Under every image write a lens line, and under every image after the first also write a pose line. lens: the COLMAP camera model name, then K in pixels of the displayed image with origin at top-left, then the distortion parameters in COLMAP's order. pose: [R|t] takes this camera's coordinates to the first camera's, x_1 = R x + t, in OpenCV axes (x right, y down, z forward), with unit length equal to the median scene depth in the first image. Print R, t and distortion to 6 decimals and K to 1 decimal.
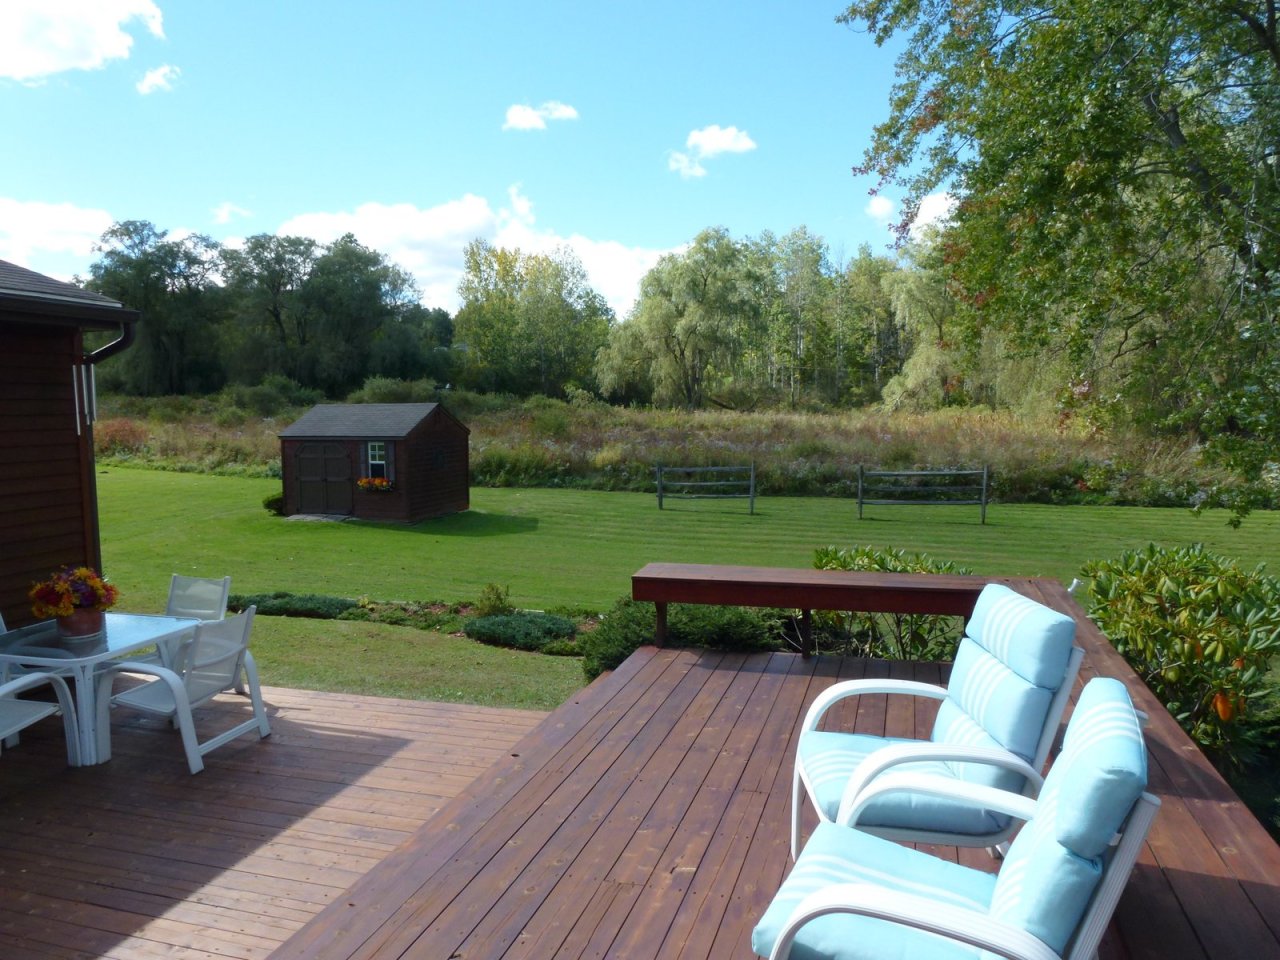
lens RADIAL K [[946.0, 0, 646.6], [0, 946.0, 473.1], [0, 0, 1]] dist [-0.019569, 0.002555]
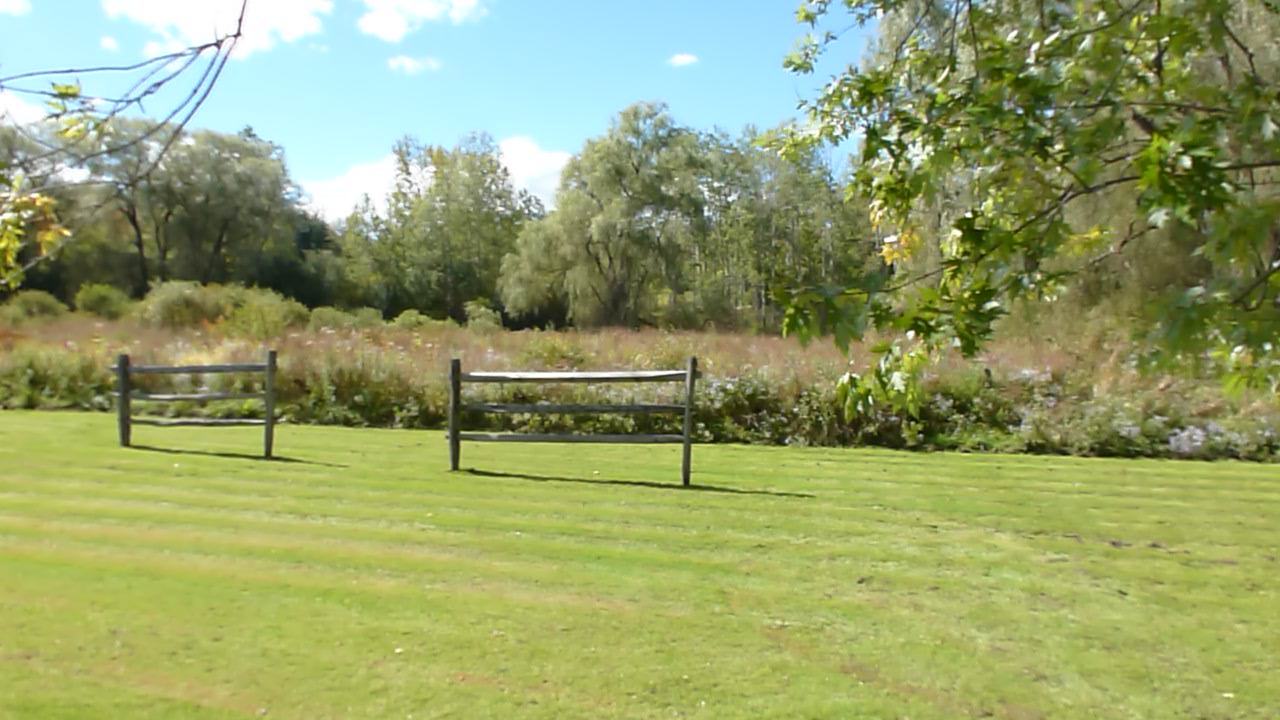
lens RADIAL K [[1076.0, 0, 629.2], [0, 1076.0, 359.2], [0, 0, 1]] dist [-0.016973, -0.015442]
pose [[0.999321, 0.012664, -0.034592, 0.089162], [-0.014706, 0.998123, -0.059453, 0.006215], [0.033774, 0.059921, 0.997632, 0.122047]]
